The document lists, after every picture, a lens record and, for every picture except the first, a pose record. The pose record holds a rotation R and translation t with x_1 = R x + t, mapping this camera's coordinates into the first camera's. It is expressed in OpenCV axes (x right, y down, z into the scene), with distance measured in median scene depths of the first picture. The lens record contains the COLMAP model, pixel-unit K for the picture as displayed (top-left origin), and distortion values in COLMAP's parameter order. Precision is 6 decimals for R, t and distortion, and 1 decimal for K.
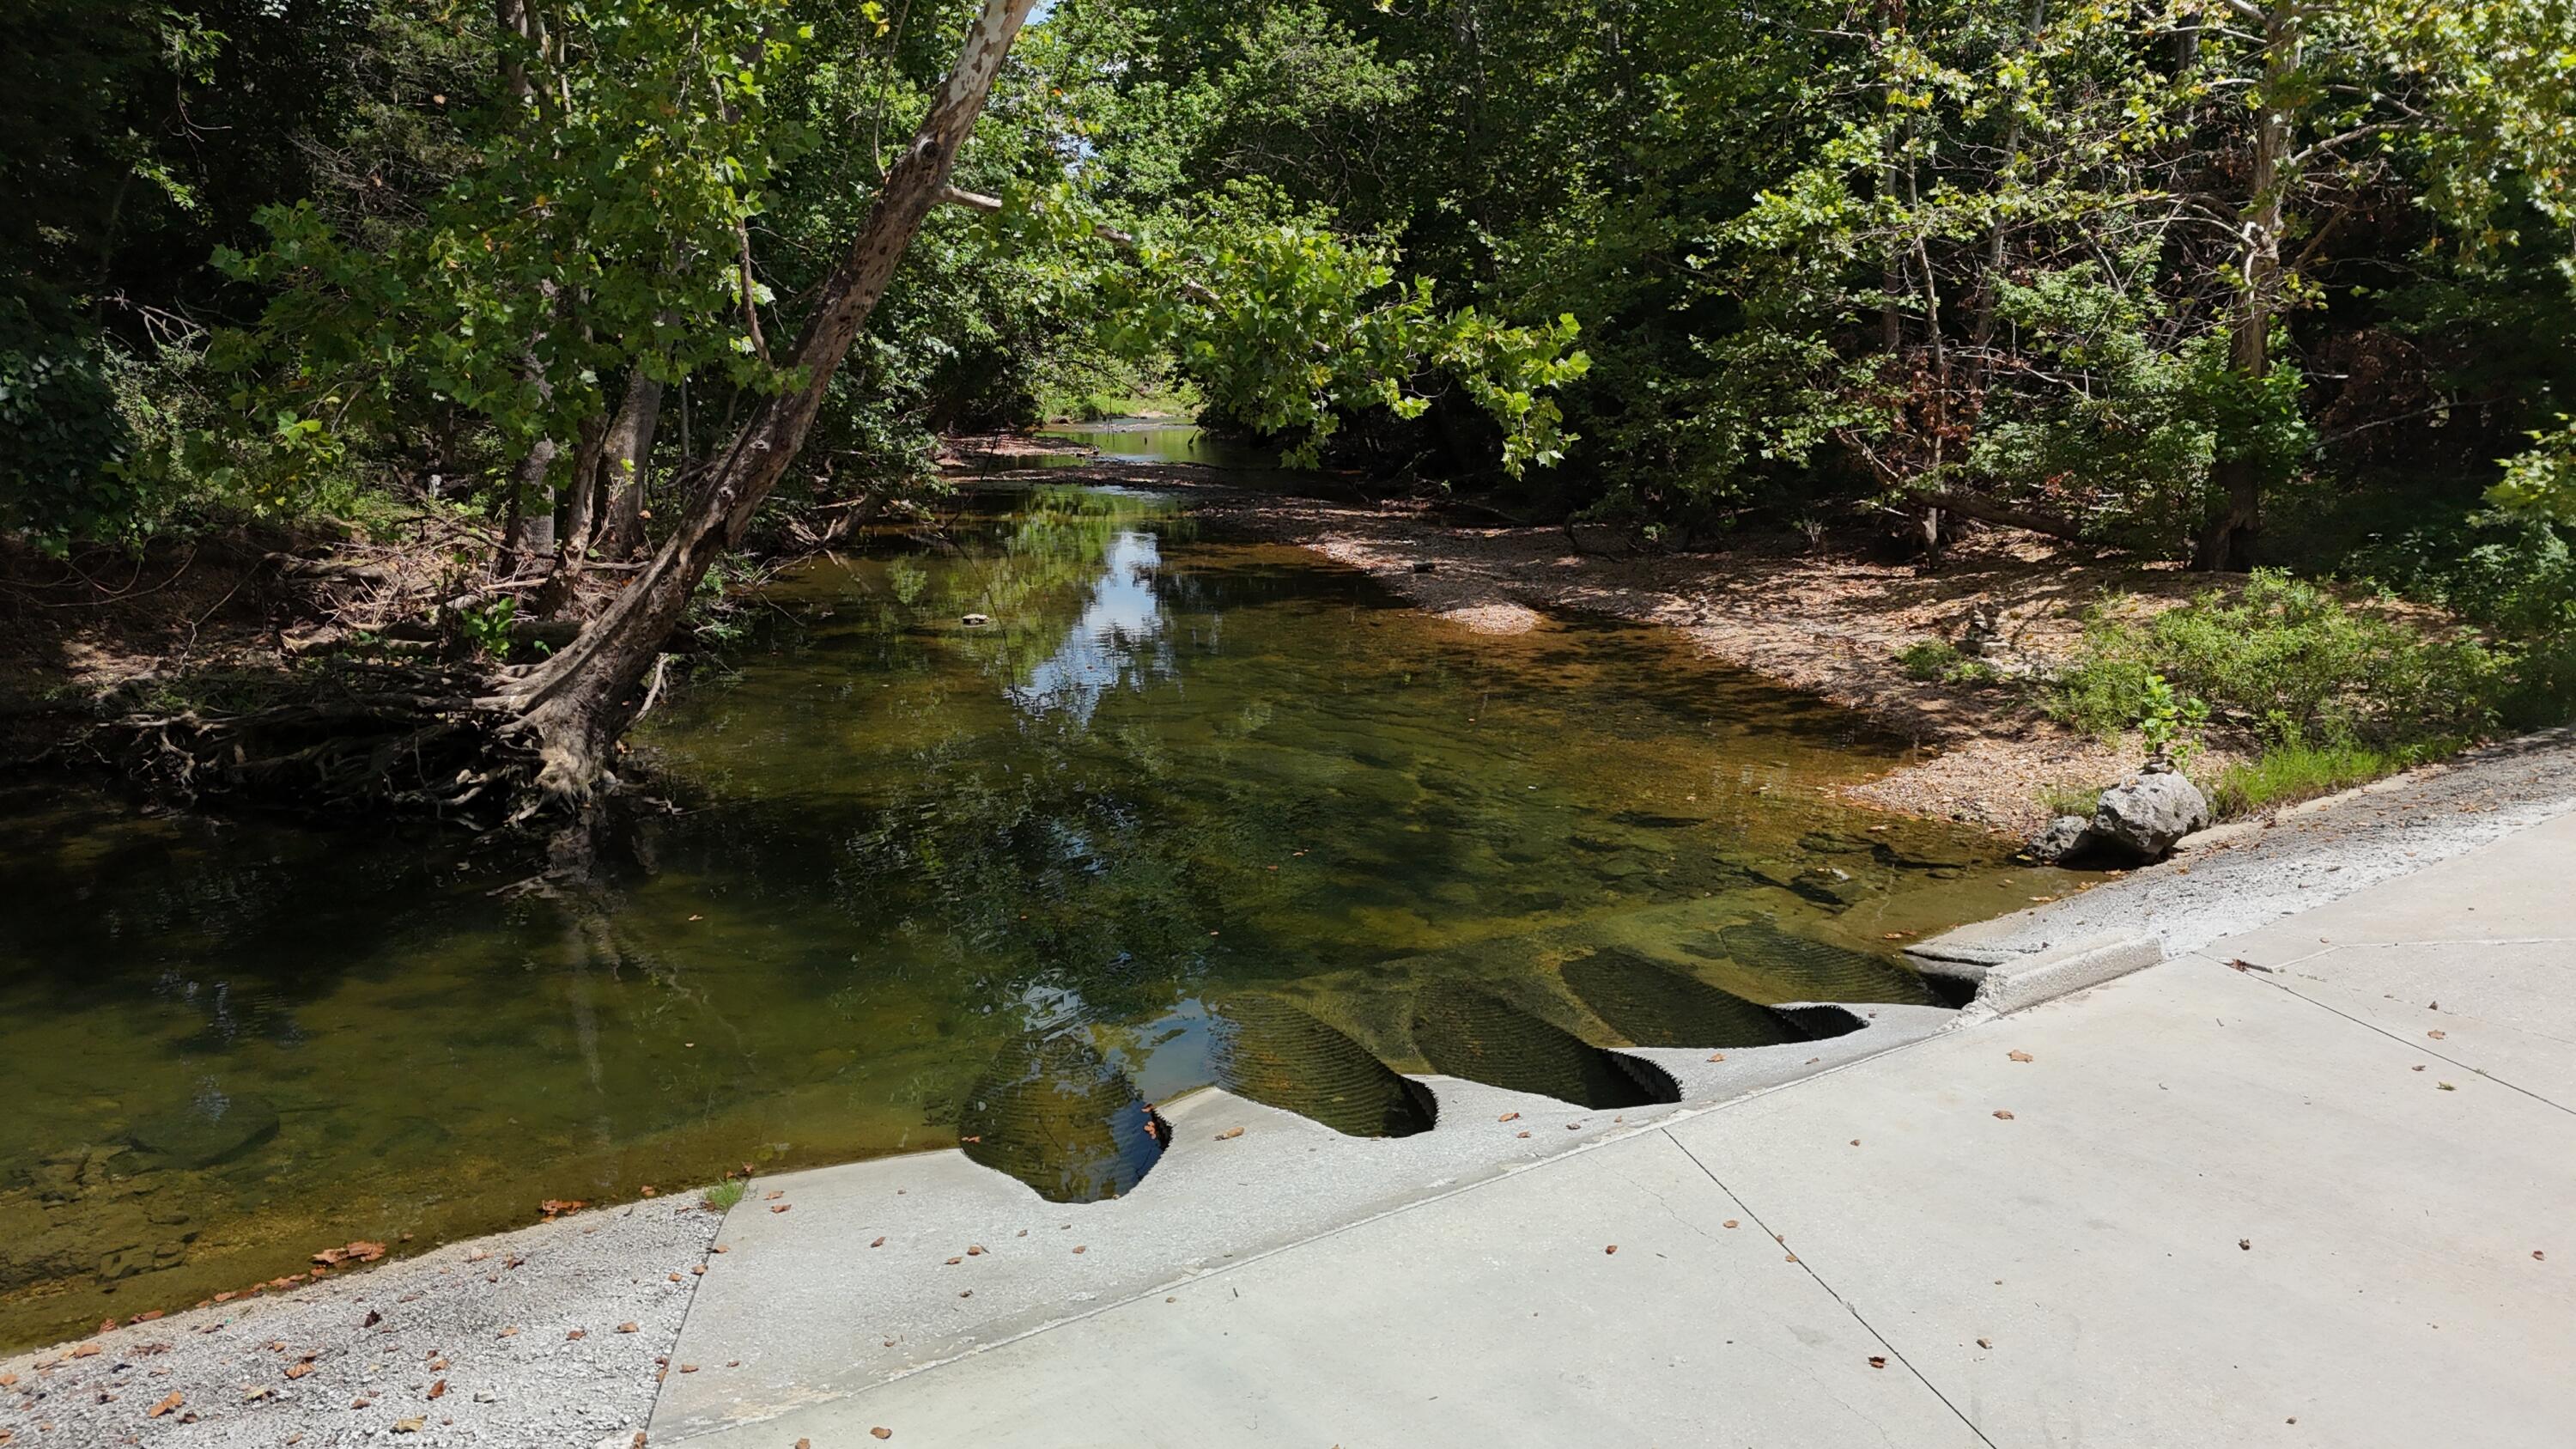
lens RADIAL K [[1893.7, 0, 1282.0], [0, 1893.7, 717.8], [0, 0, 1]] dist [0.061646, -0.061539]
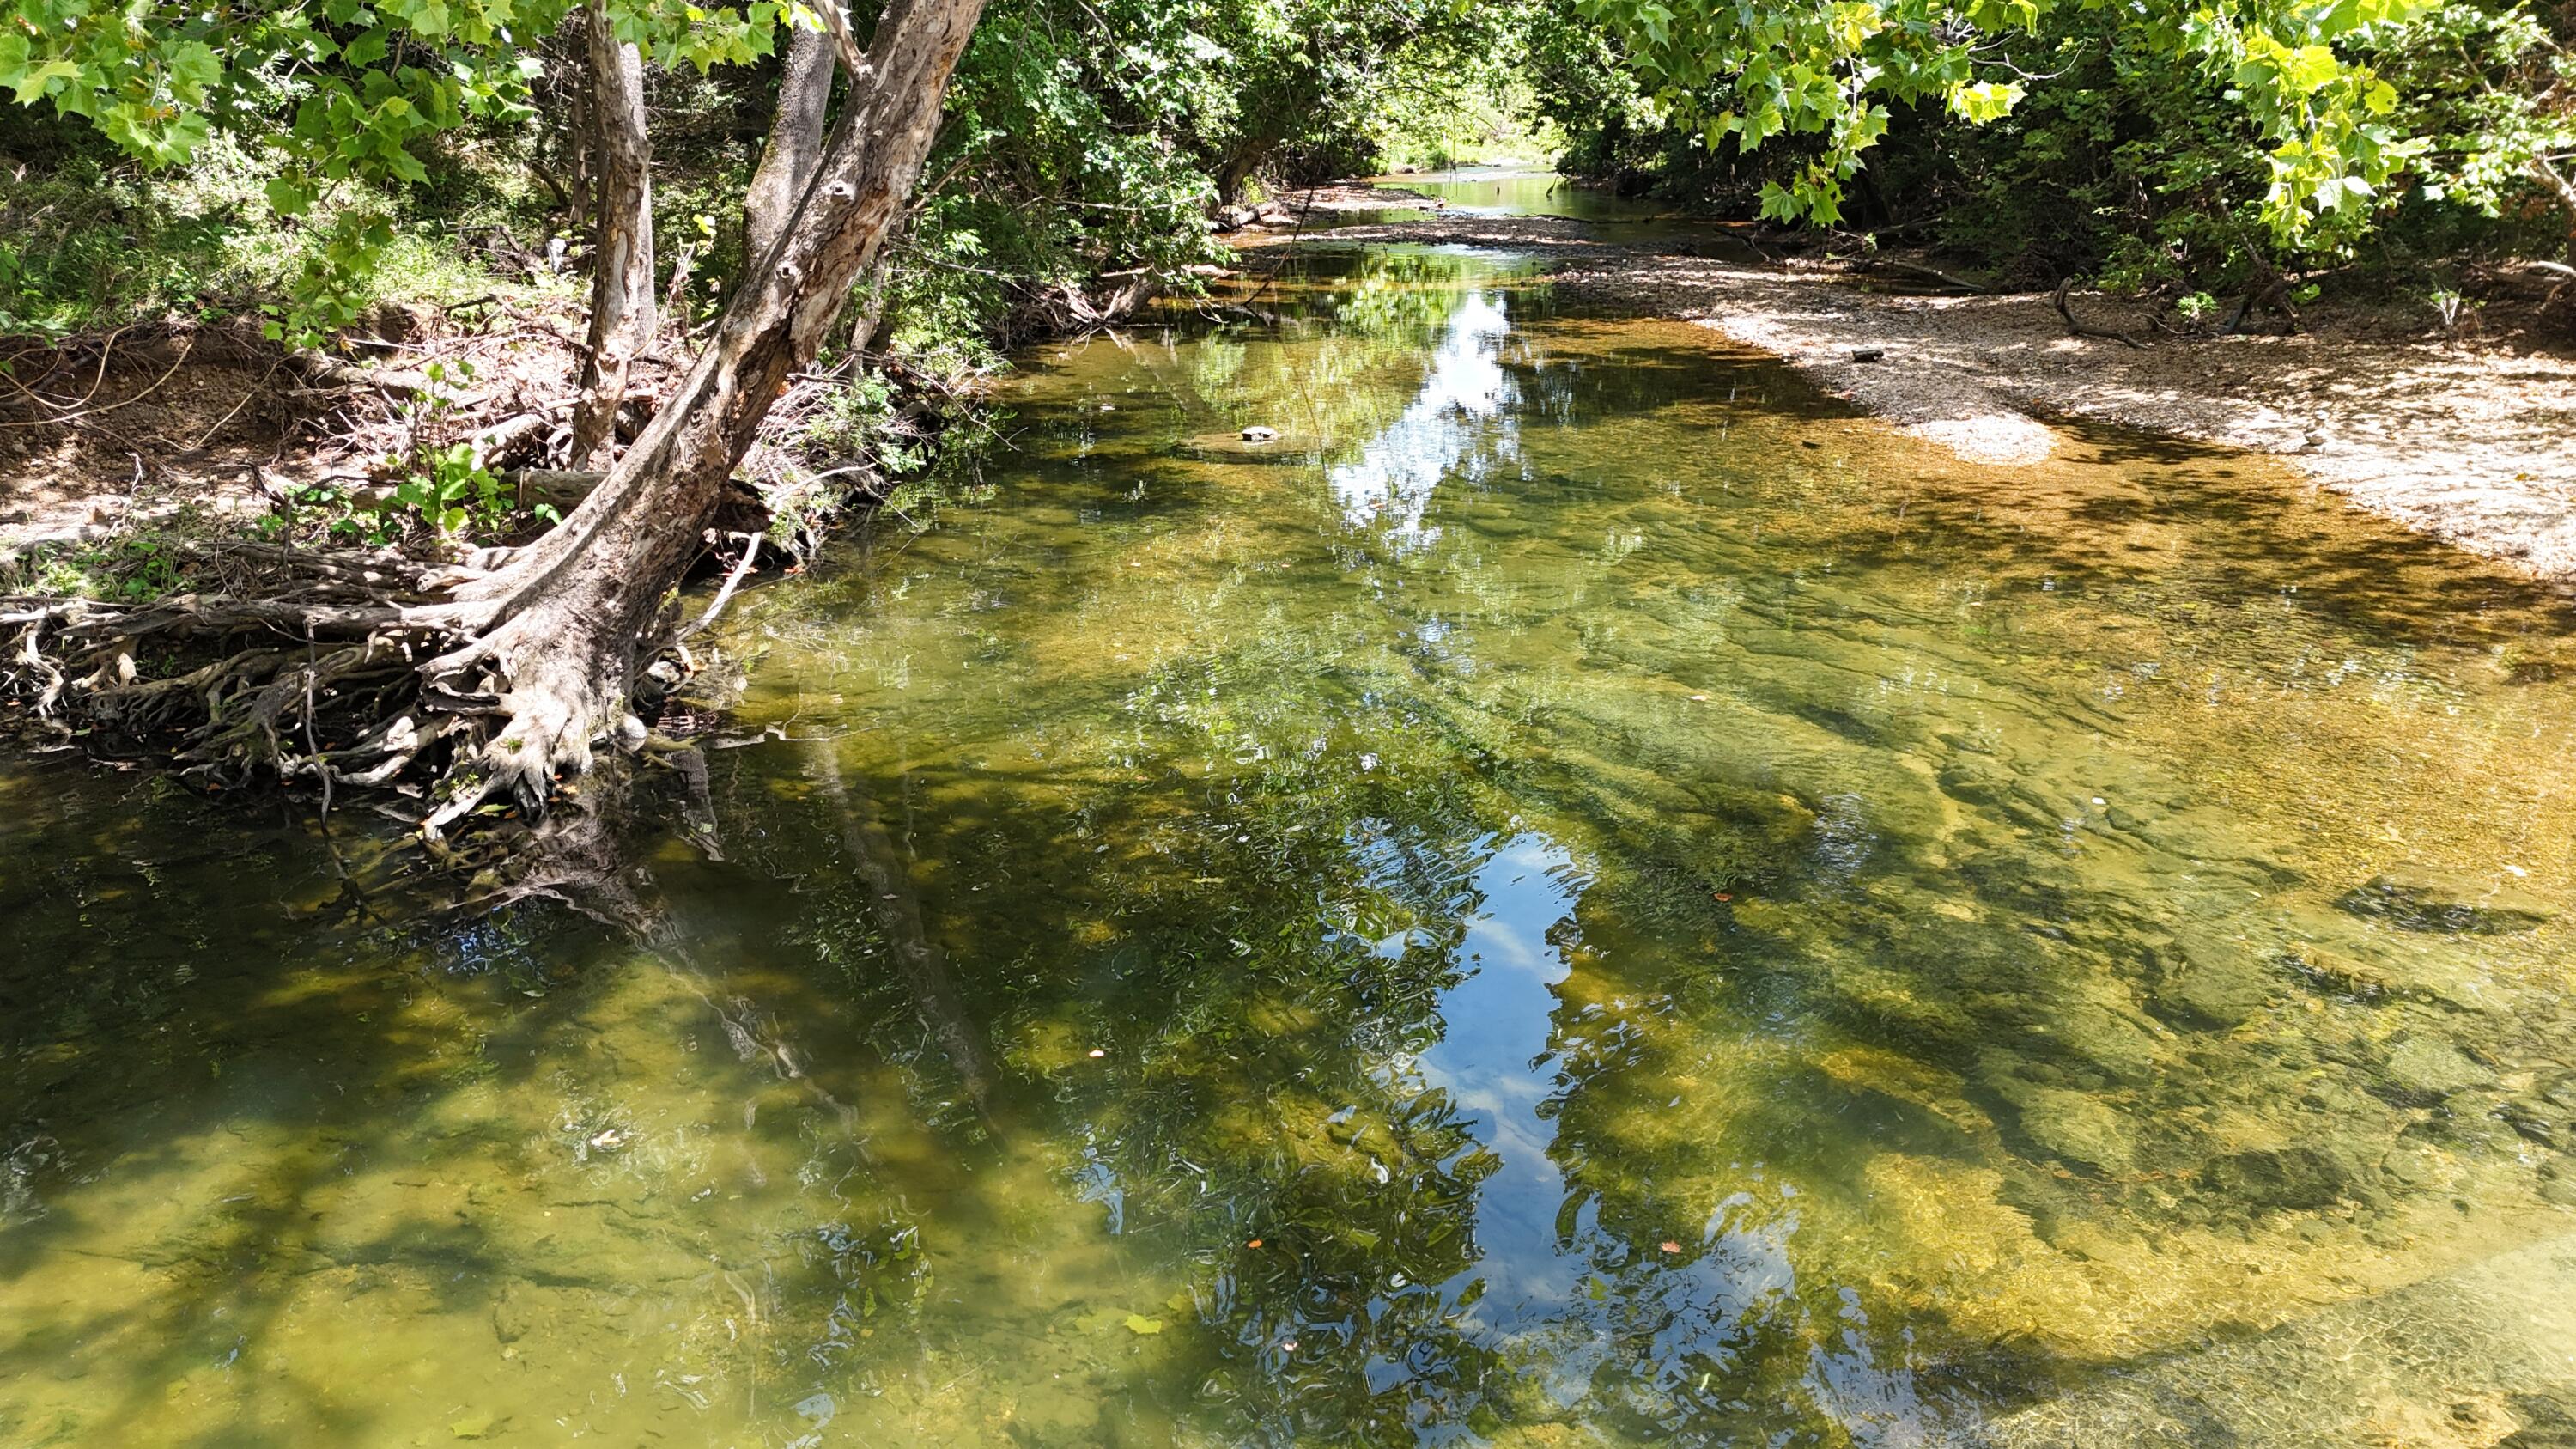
lens RADIAL K [[1893.7, 0, 1280.3], [0, 1893.7, 729.1], [0, 0, 1]] dist [0.061646, -0.061539]
pose [[0.983551, 0.040710, -0.175982, -0.019755], [-0.017695, 0.991301, 0.130421, -0.039142], [0.179761, -0.125162, 0.975715, 0.294967]]
